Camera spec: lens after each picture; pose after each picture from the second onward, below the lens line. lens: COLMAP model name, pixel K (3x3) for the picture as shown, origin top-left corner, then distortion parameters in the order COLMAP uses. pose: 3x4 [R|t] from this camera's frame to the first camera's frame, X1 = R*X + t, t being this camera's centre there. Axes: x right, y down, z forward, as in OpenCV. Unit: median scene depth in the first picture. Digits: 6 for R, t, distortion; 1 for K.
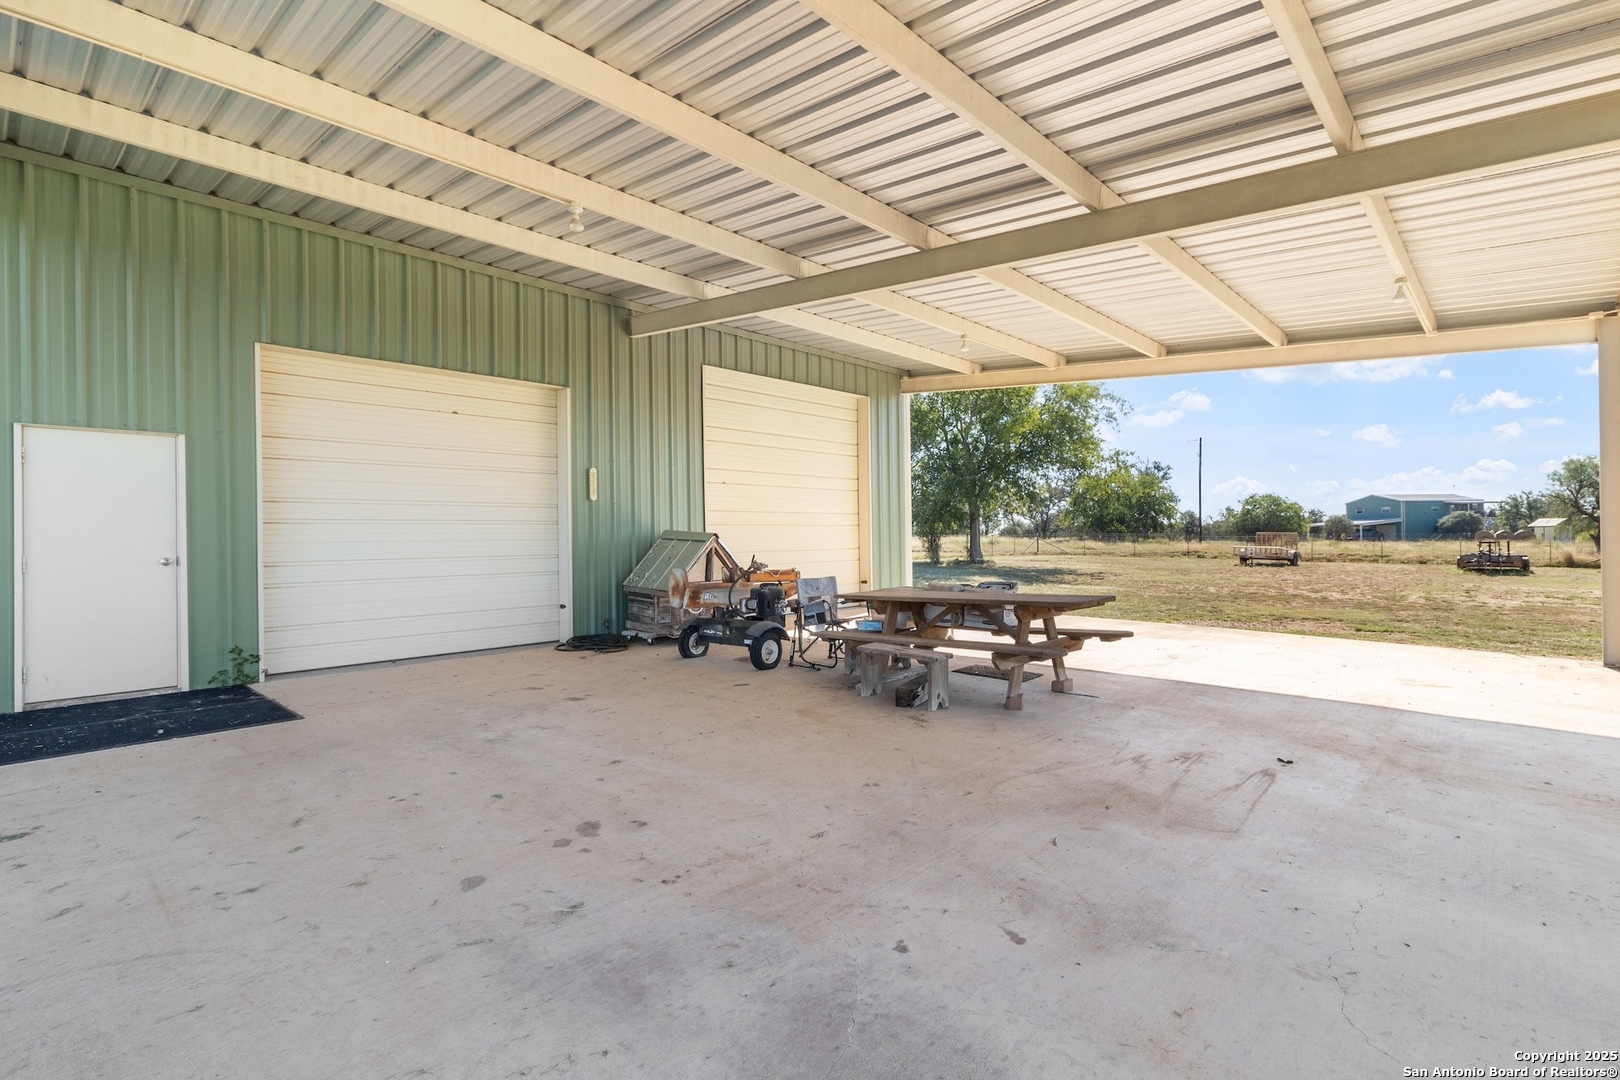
lens RADIAL K [[777.9, 0, 810.0], [0, 777.9, 540.0], [0, 0, 1]] dist [0.001274, 0.000124]
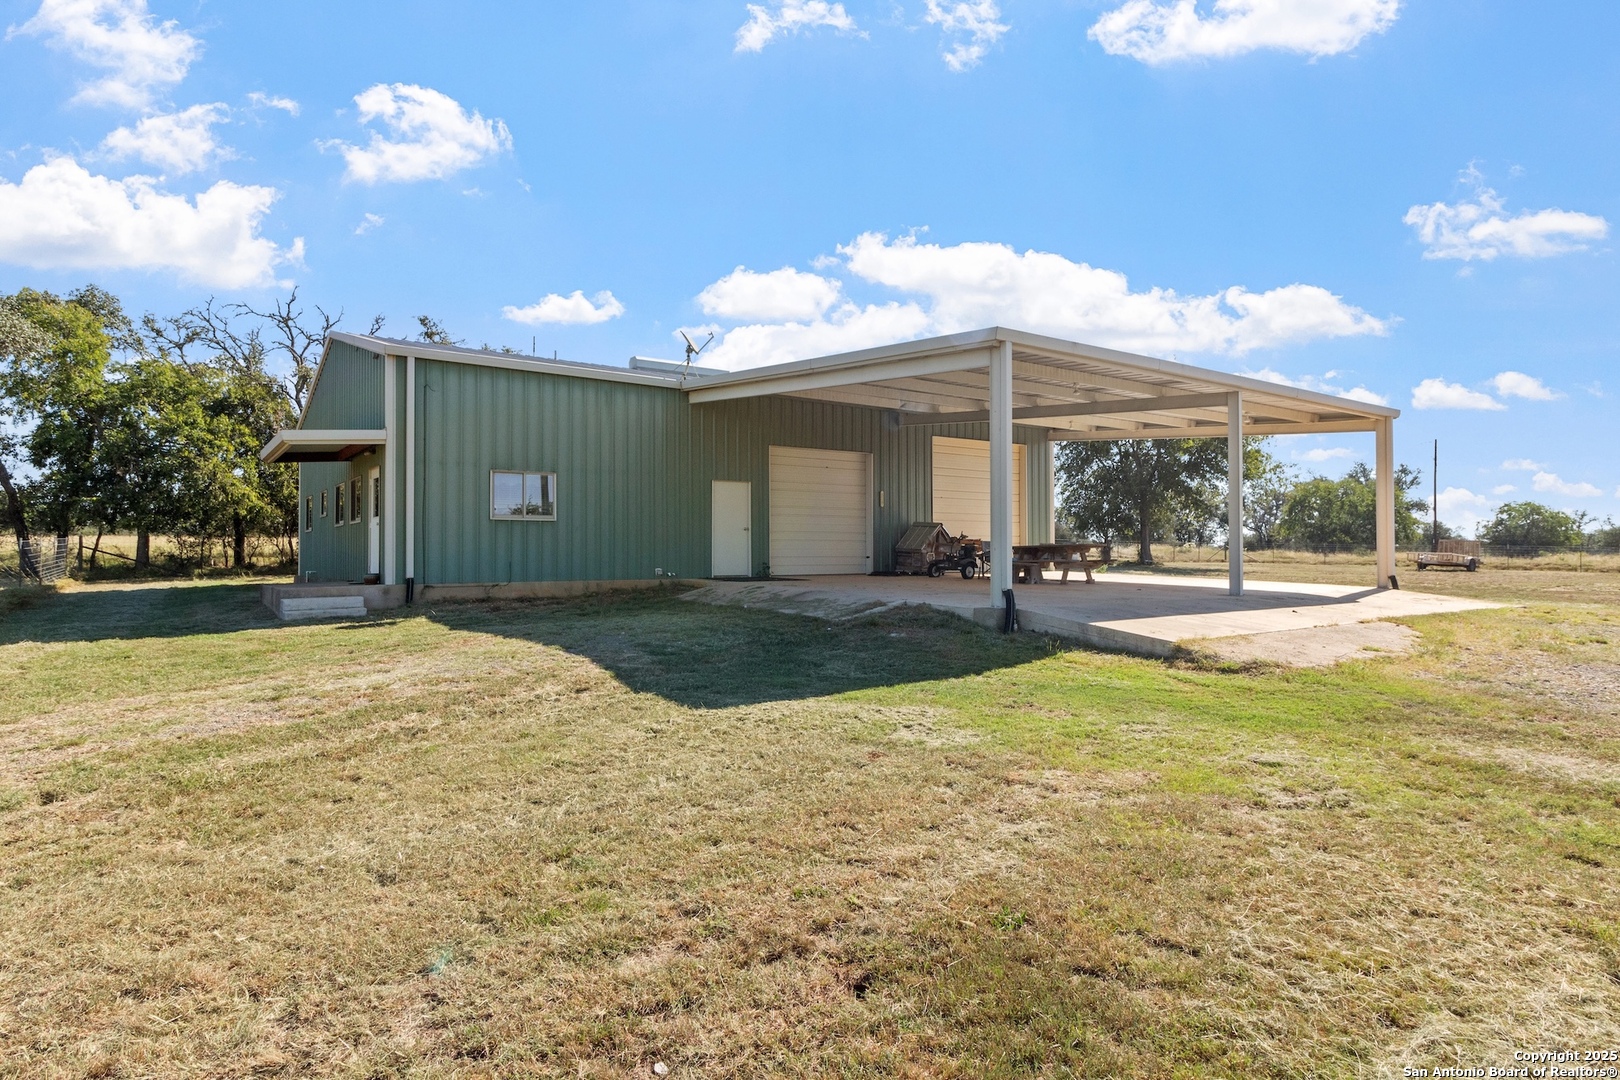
lens RADIAL K [[777.9, 0, 810.0], [0, 777.9, 540.0], [0, 0, 1]] dist [0.001274, 0.000124]
pose [[0.973360, 0.010981, -0.229019, 0.011691], [-0.013230, 0.999878, -0.008287, 0.058198], [0.228900, 0.011096, 0.973387, -1.082394]]
